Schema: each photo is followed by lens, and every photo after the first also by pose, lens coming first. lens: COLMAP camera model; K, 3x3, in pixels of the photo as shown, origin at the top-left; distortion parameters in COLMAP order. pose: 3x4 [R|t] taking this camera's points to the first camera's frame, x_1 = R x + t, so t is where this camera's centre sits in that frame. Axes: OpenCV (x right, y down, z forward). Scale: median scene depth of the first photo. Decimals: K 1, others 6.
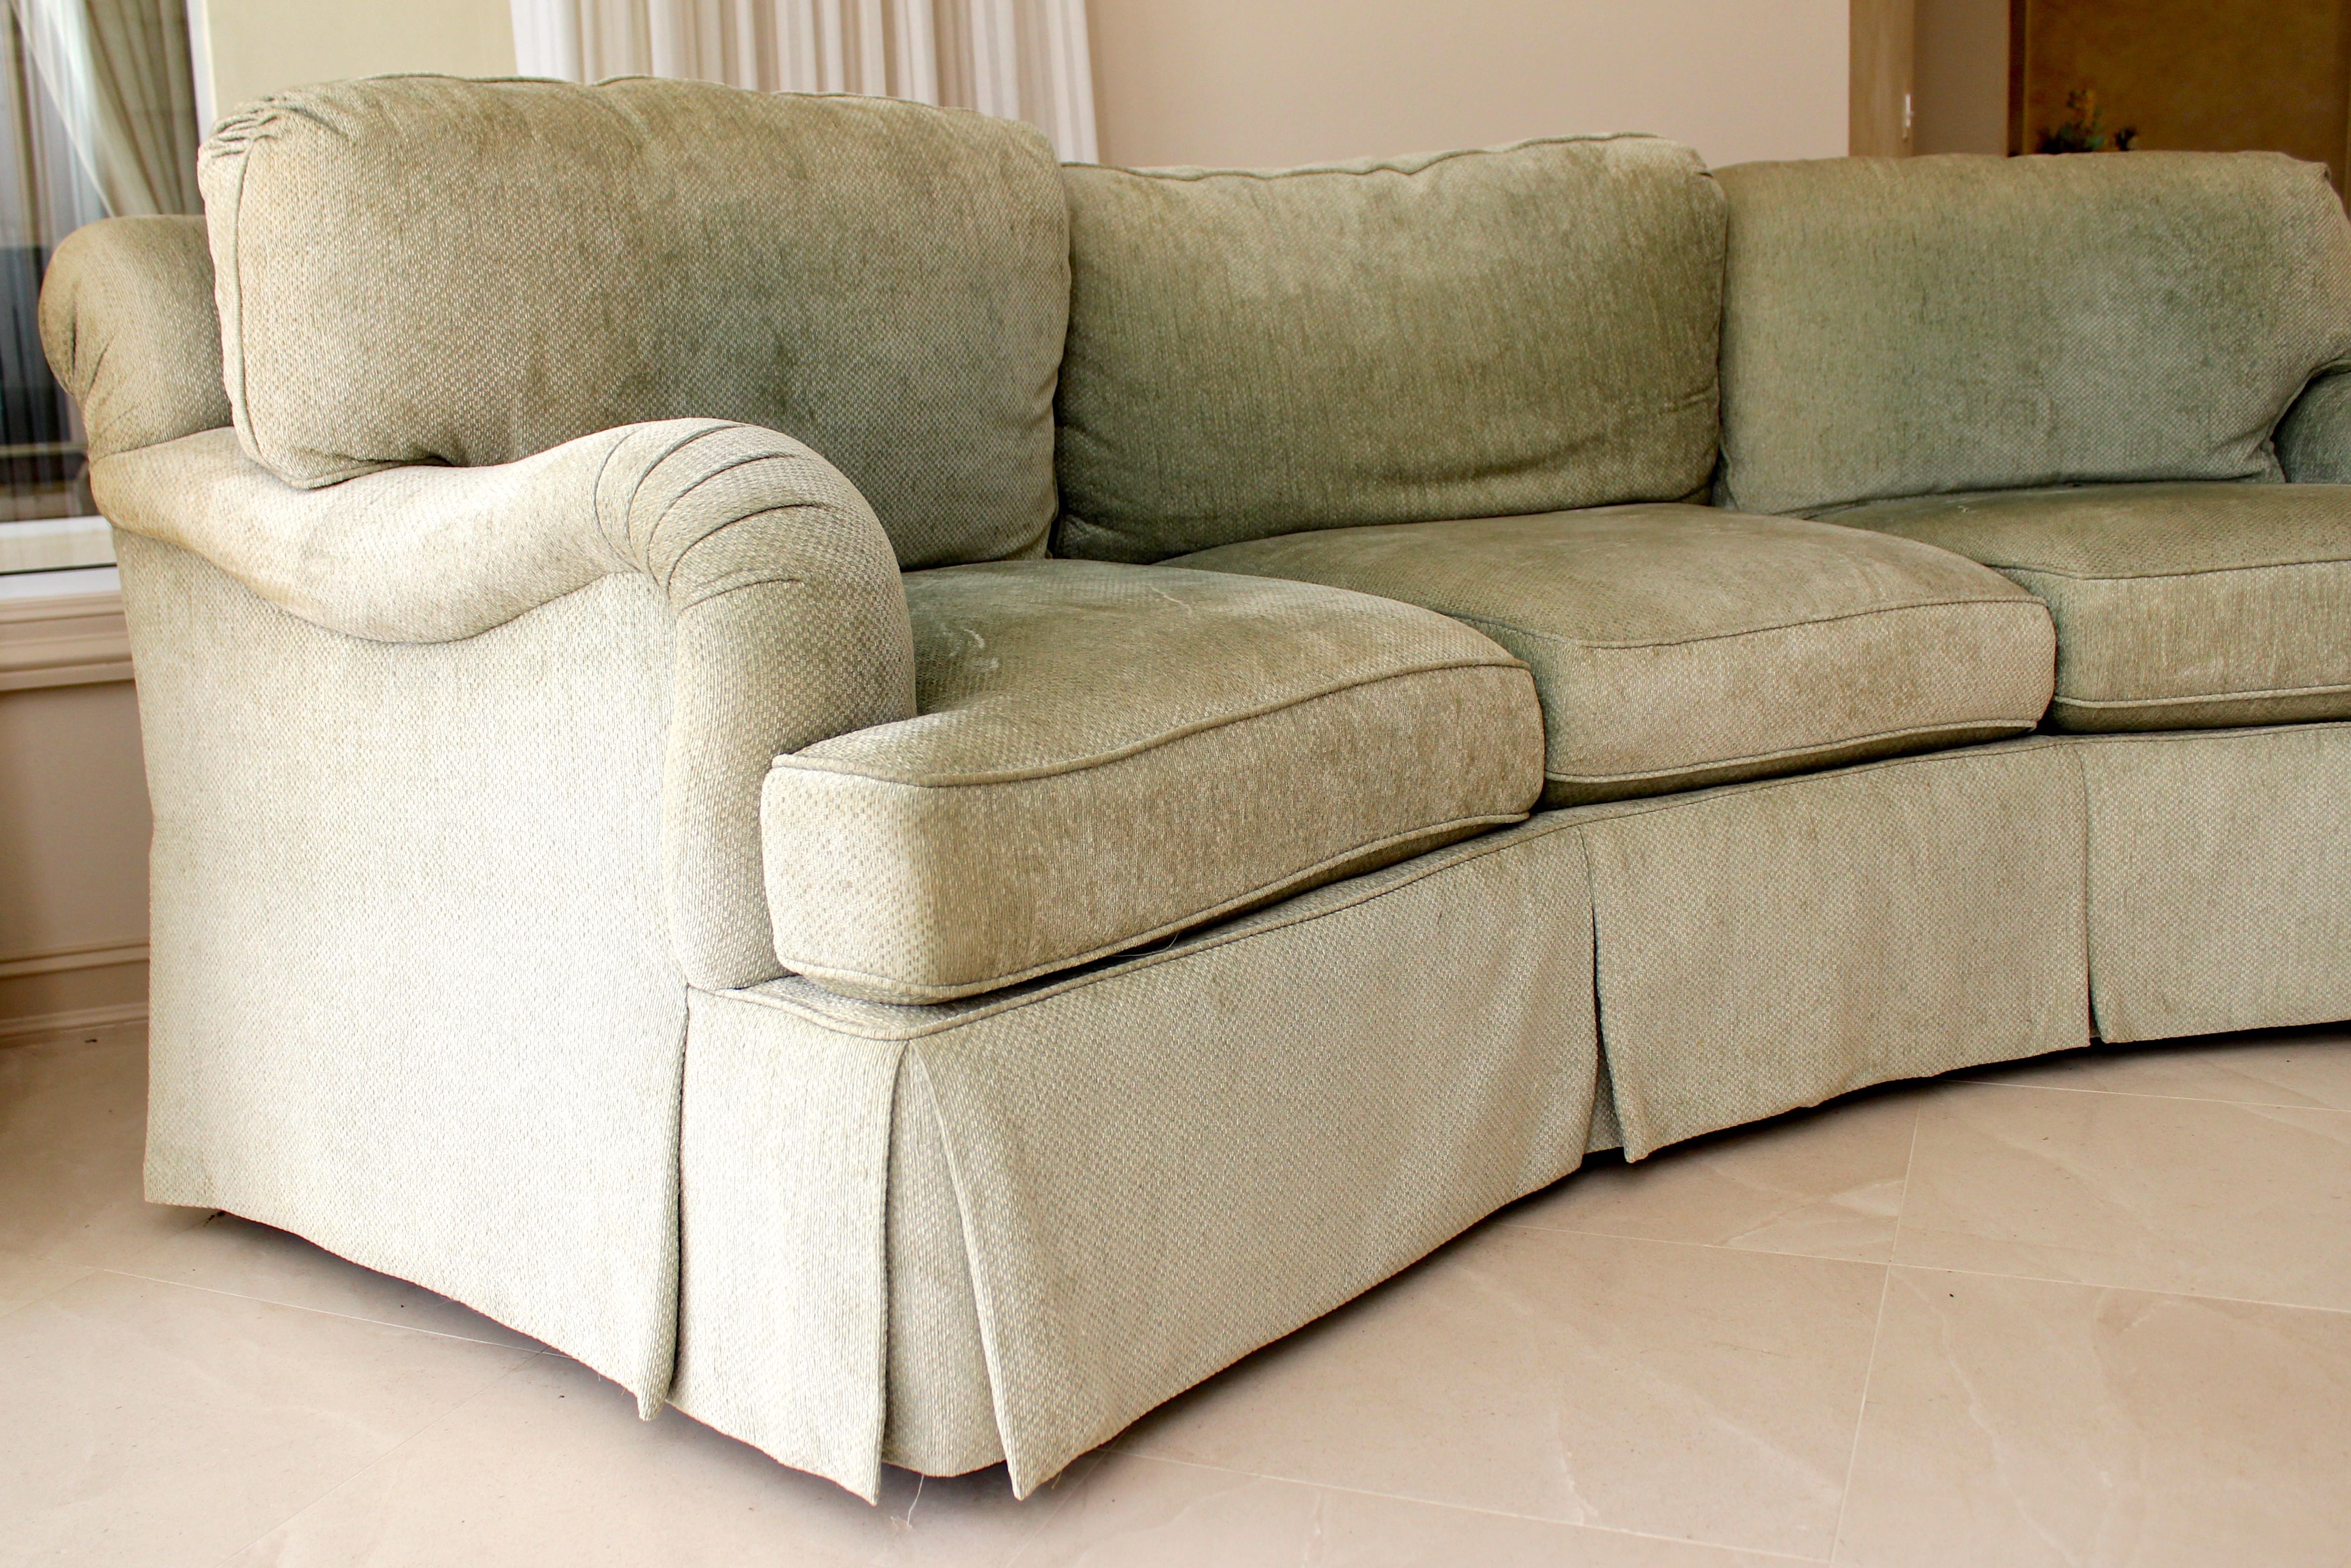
lens RADIAL K [[2340.2, 0, 1046.6], [0, 2340.2, 823.8], [0, 0, 1]] dist [-0.192618, 0.172447]
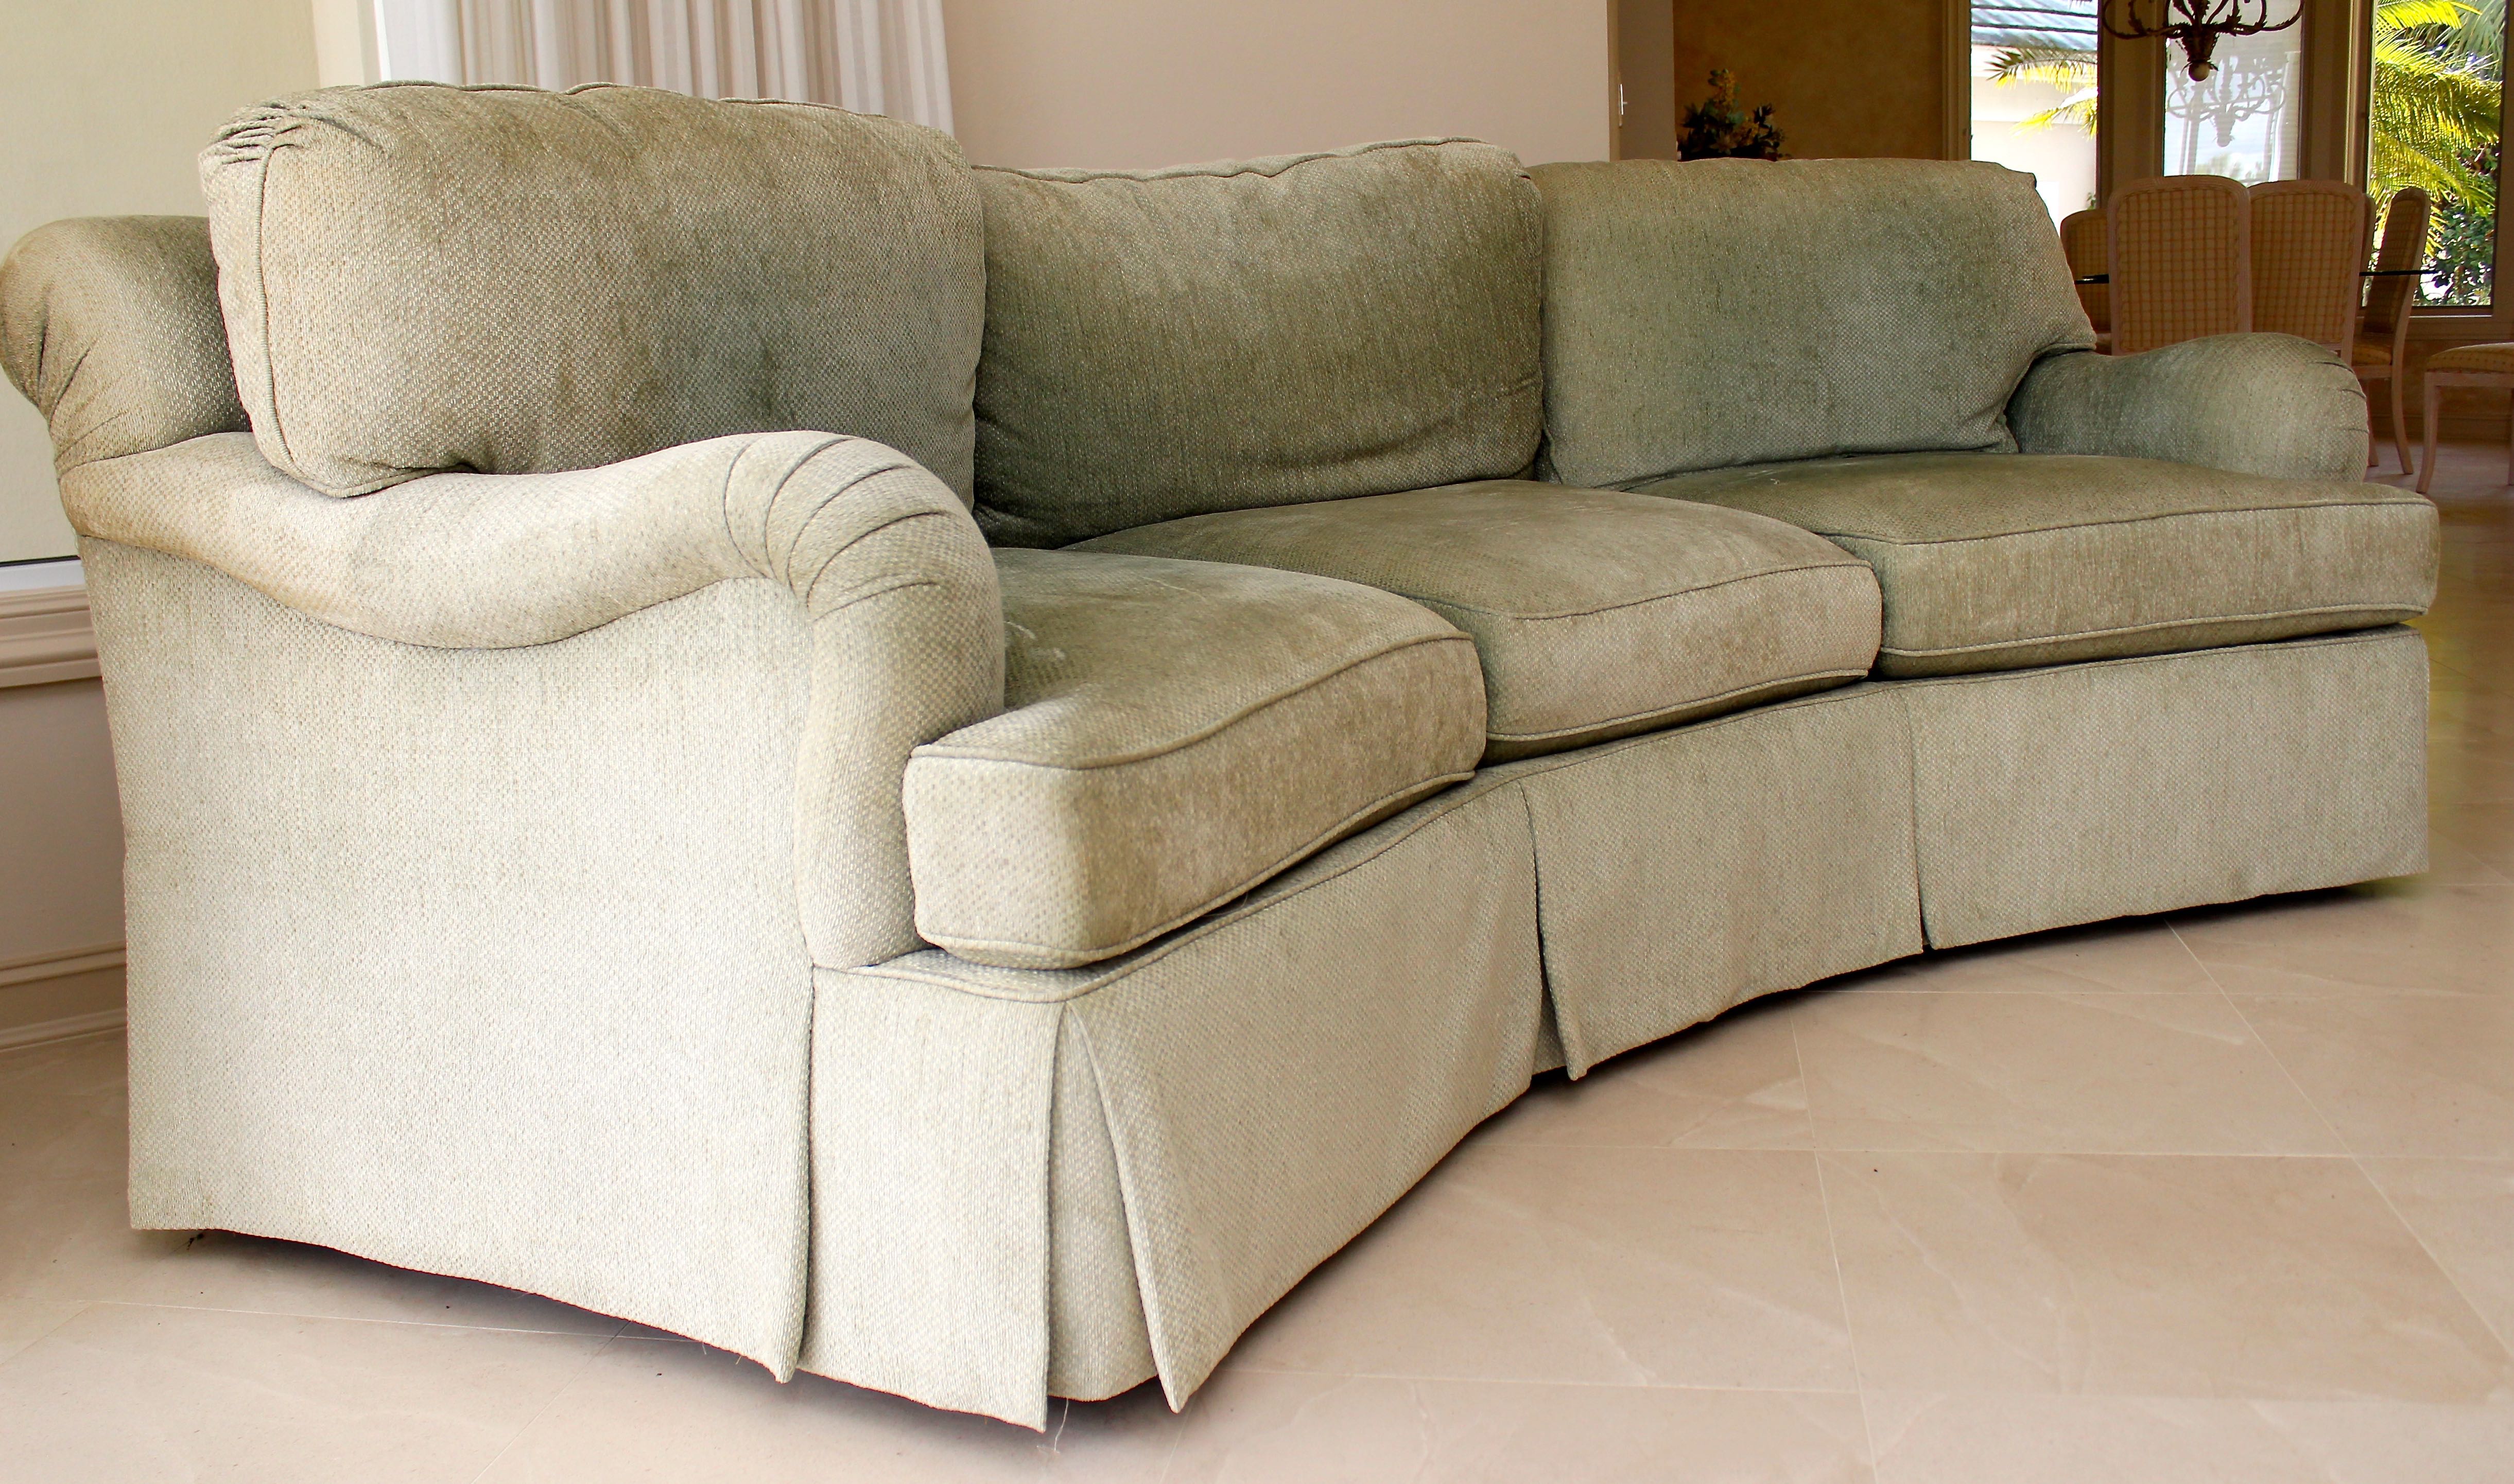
lens RADIAL K [[2418.0, 0, 1257.0], [0, 2418.0, 742.0], [0, 0, 1]] dist [-0.198421, 0.143929]
pose [[0.965921, -0.038898, 0.255898, -0.183547], [0.043966, 0.998933, -0.014111, -0.006286], [-0.255076, 0.024881, 0.966601, -0.085054]]
